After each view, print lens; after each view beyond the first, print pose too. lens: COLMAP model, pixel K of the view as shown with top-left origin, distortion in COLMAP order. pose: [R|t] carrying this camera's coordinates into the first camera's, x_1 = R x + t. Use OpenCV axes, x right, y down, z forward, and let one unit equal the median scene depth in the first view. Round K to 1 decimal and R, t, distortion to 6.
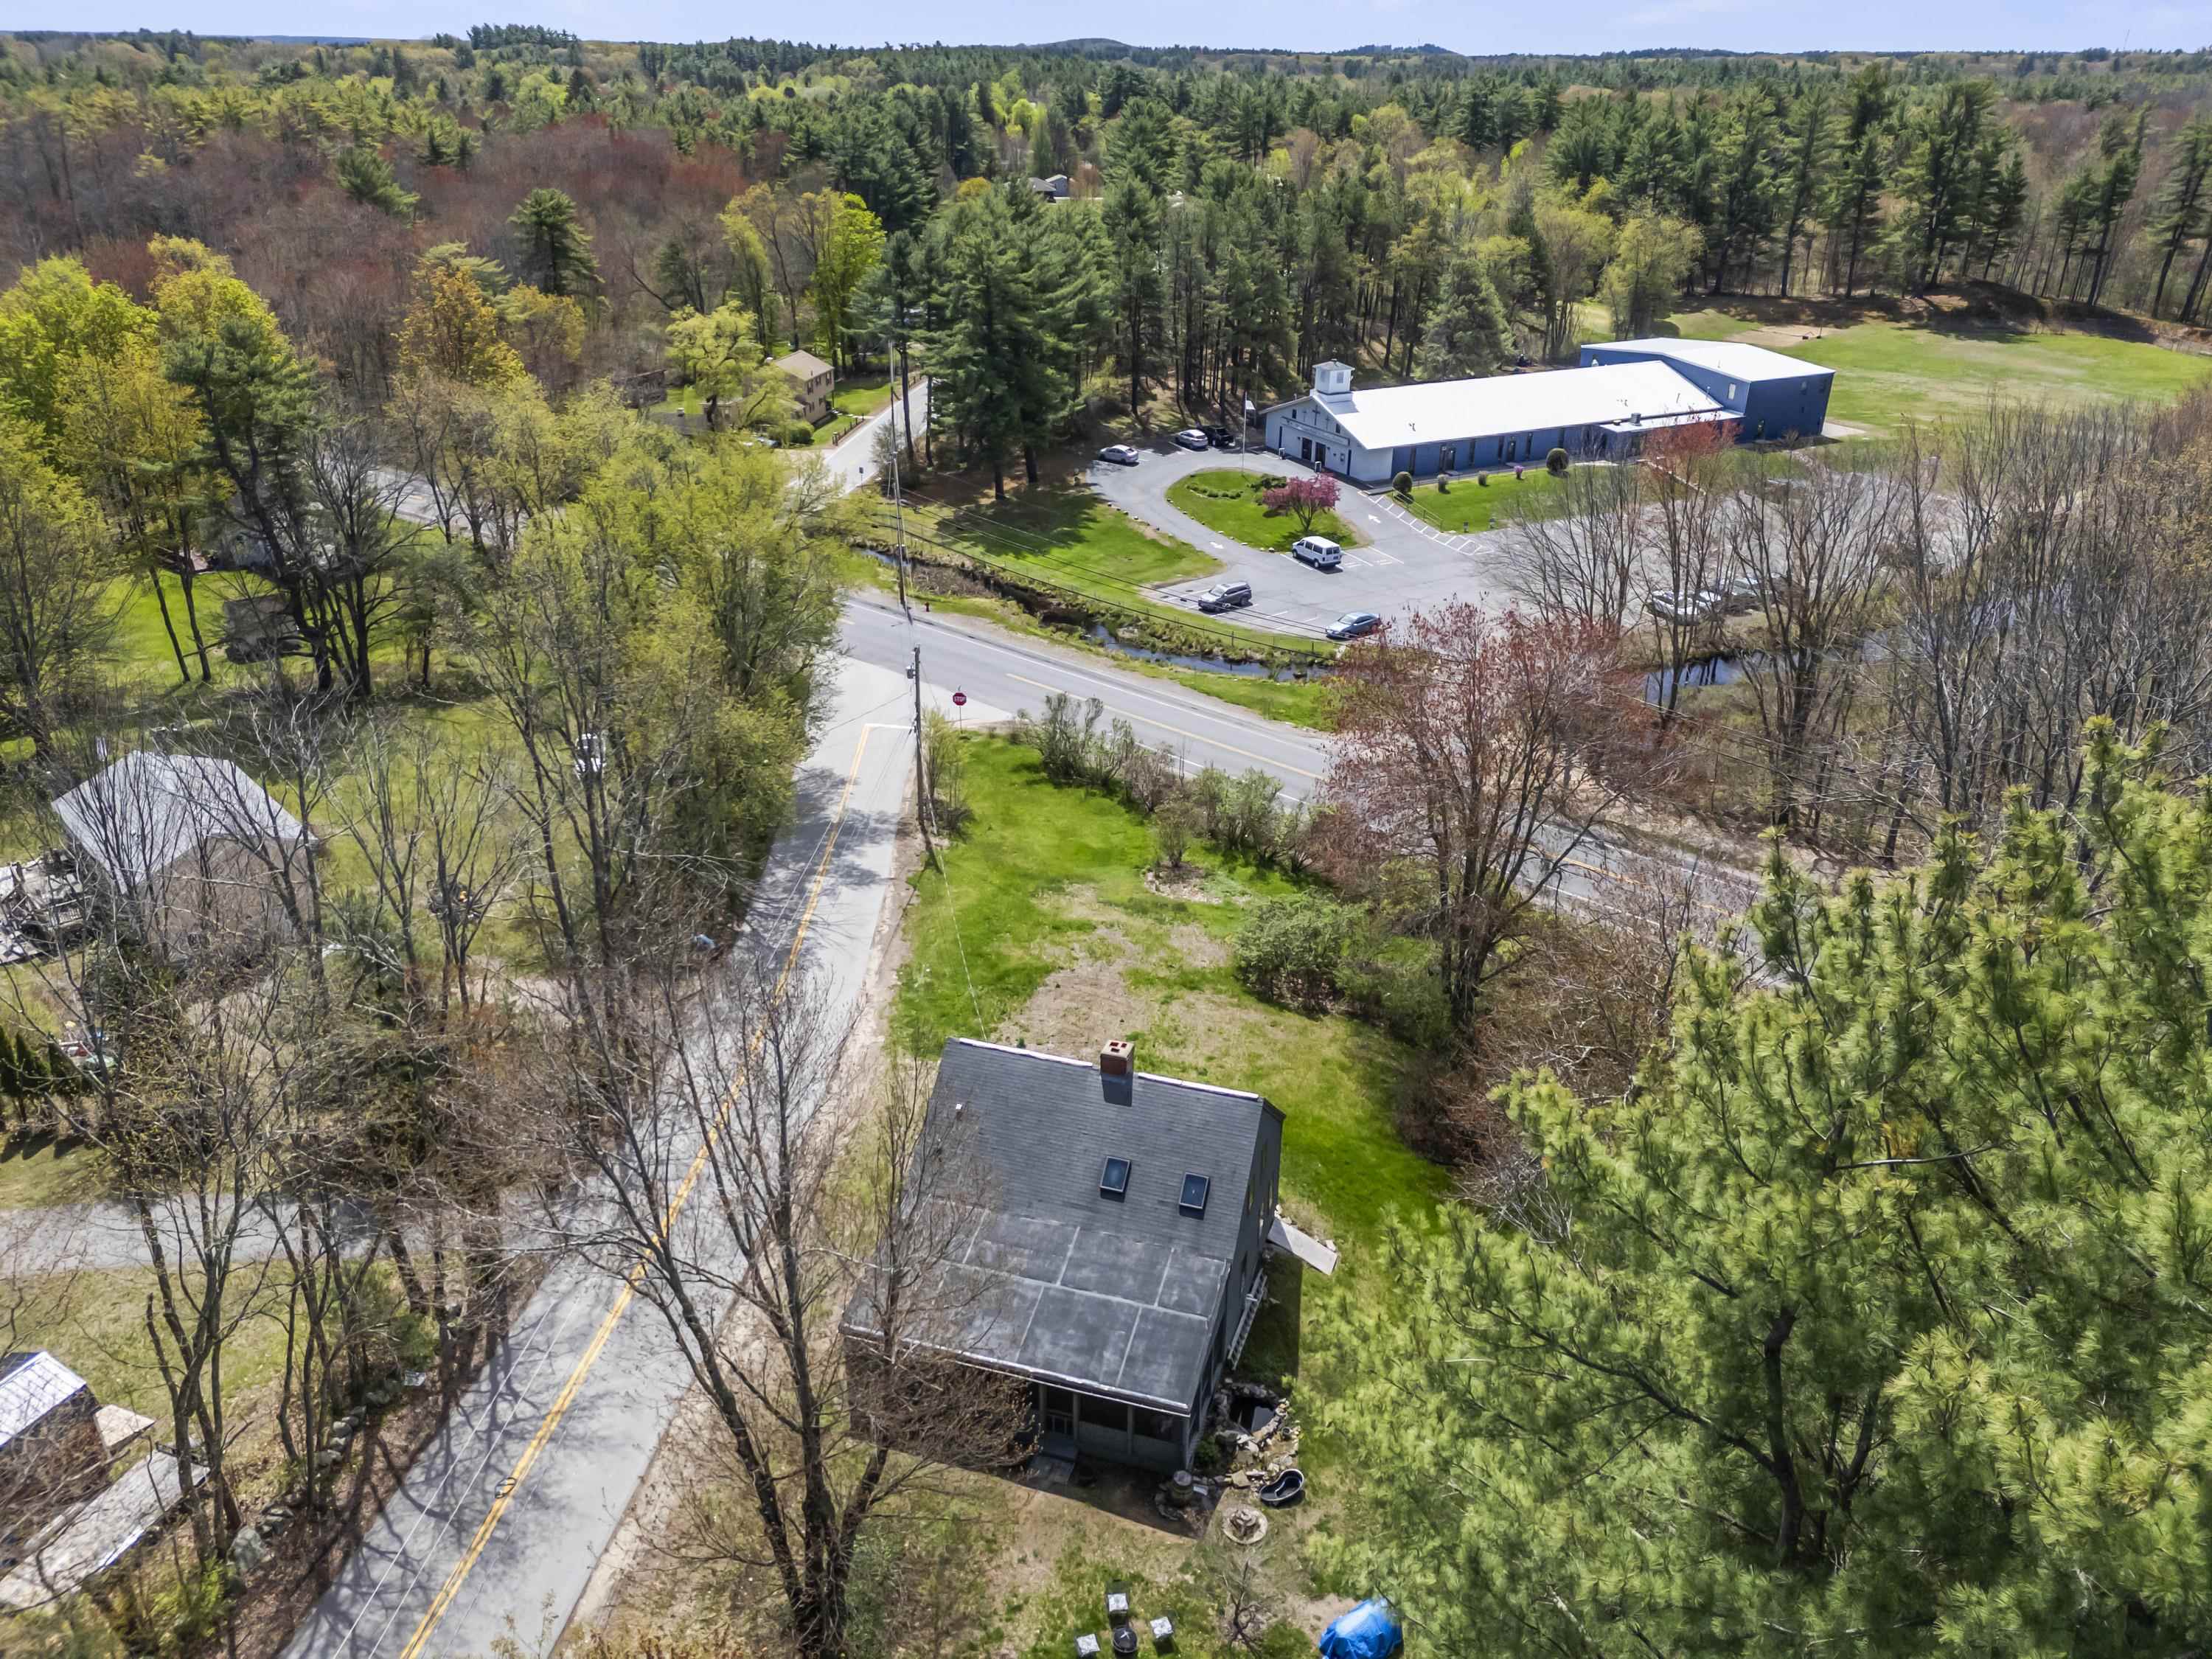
lens RADIAL K [[1610.0, 0, 1091.2], [0, 1610.0, 831.1], [0, 0, 1]] dist [0.043909, -0.030783]
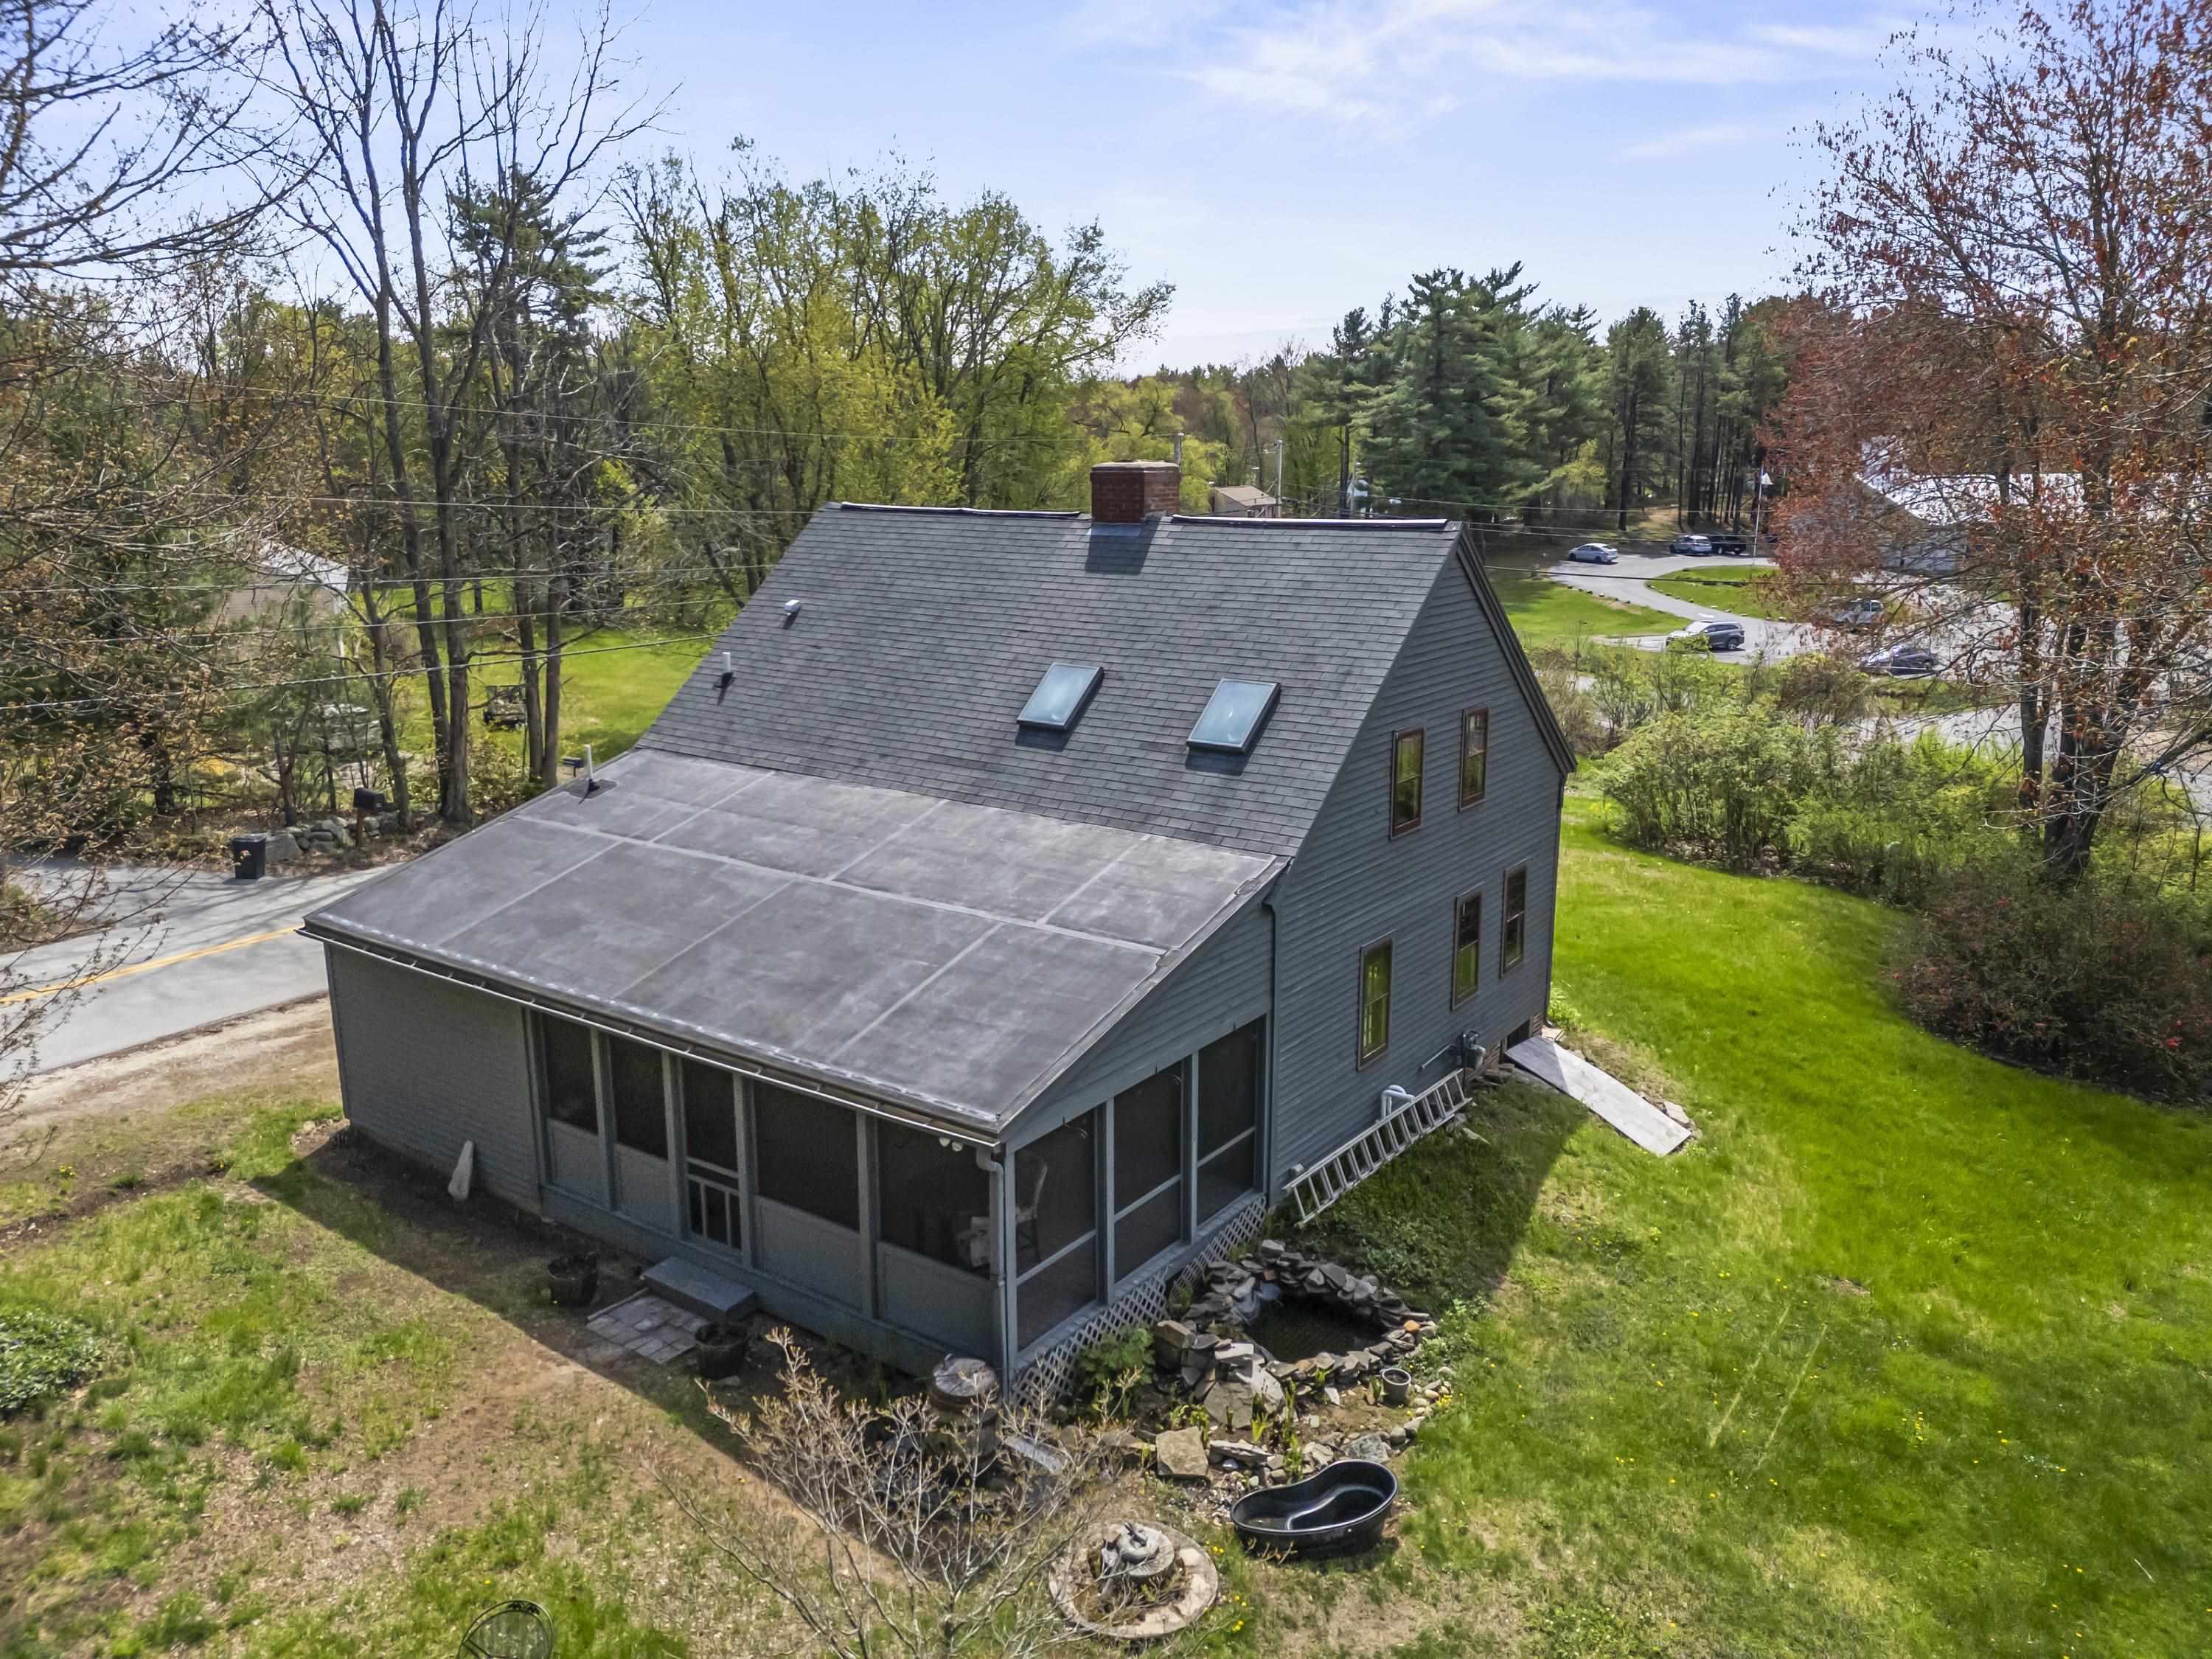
lens RADIAL K [[1610.0, 0, 1111.6], [0, 1610.0, 821.2], [0, 0, 1]] dist [0.043909, -0.030783]
pose [[0.949566, 0.064842, -0.306789, 0.048483], [-0.131097, 0.970869, -0.200569, 0.103536], [0.284846, 0.230672, 0.930405, 0.205635]]
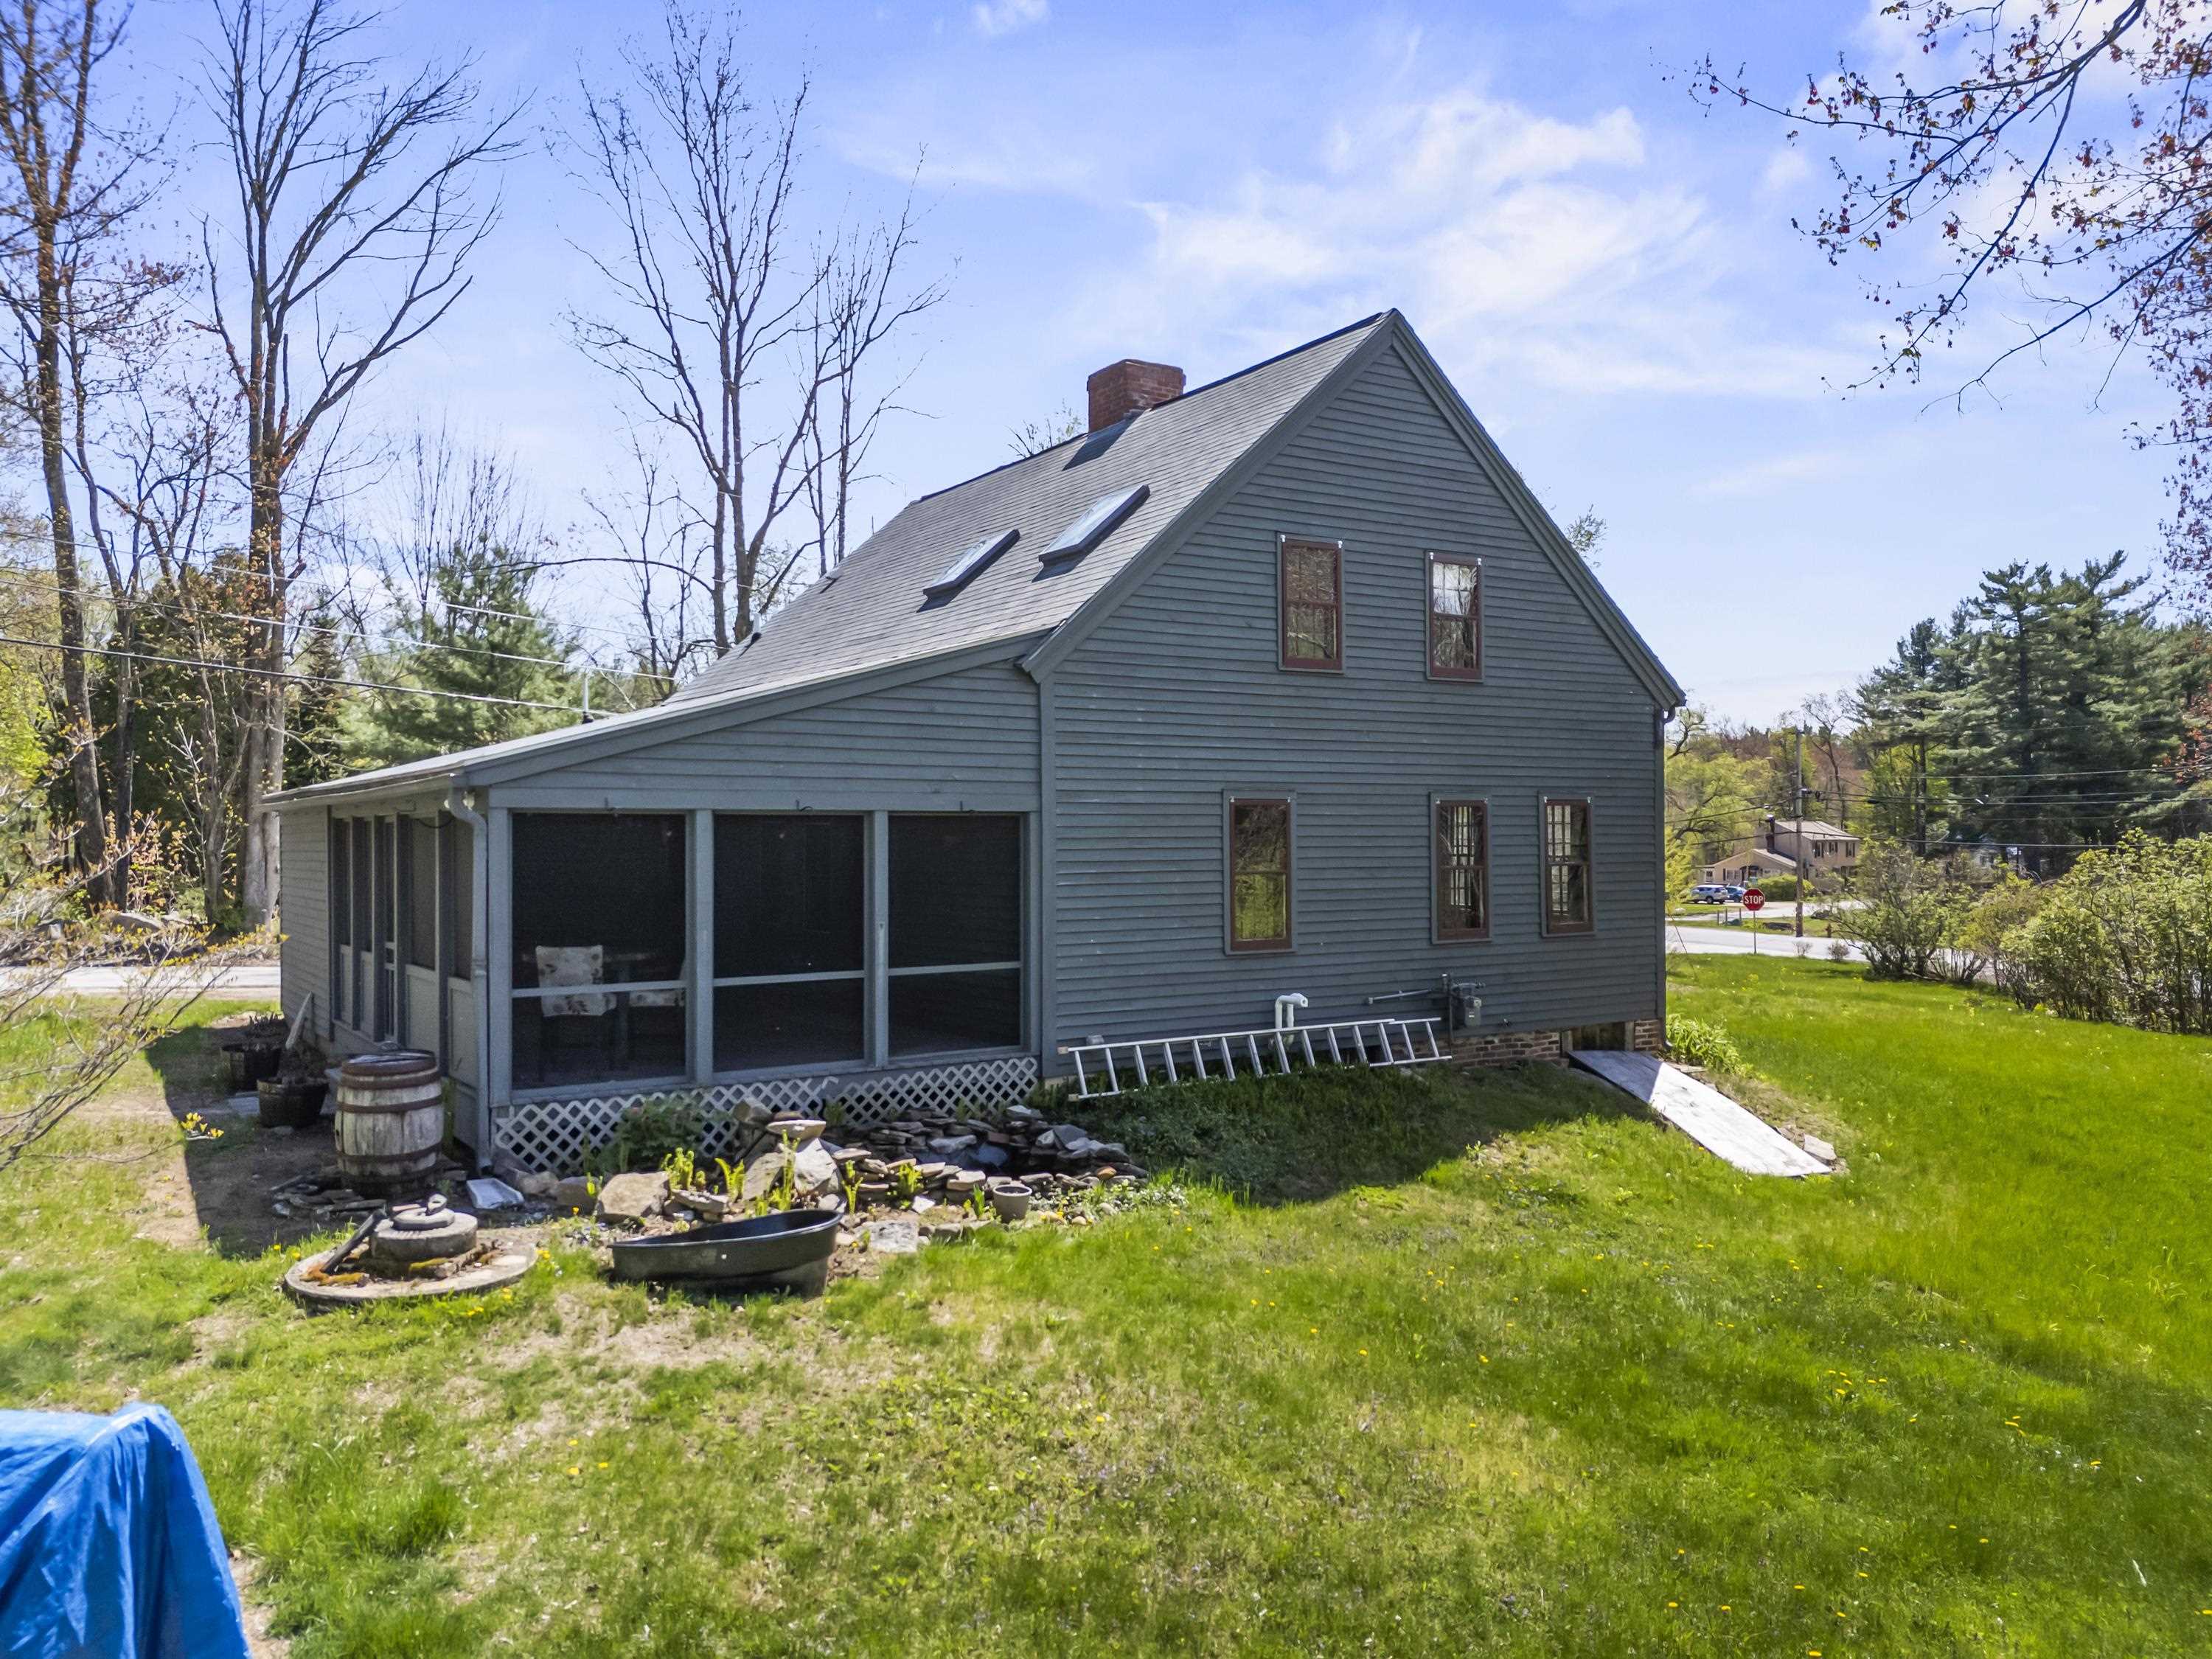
lens RADIAL K [[1610.0, 0, 1092.0], [0, 1610.0, 844.1], [0, 0, 1]] dist [0.043909, -0.030783]
pose [[0.773420, -0.006484, -0.633860, 0.084398], [-0.266661, 0.903837, -0.334619, 0.123101], [0.575076, 0.427827, 0.697317, 0.255041]]
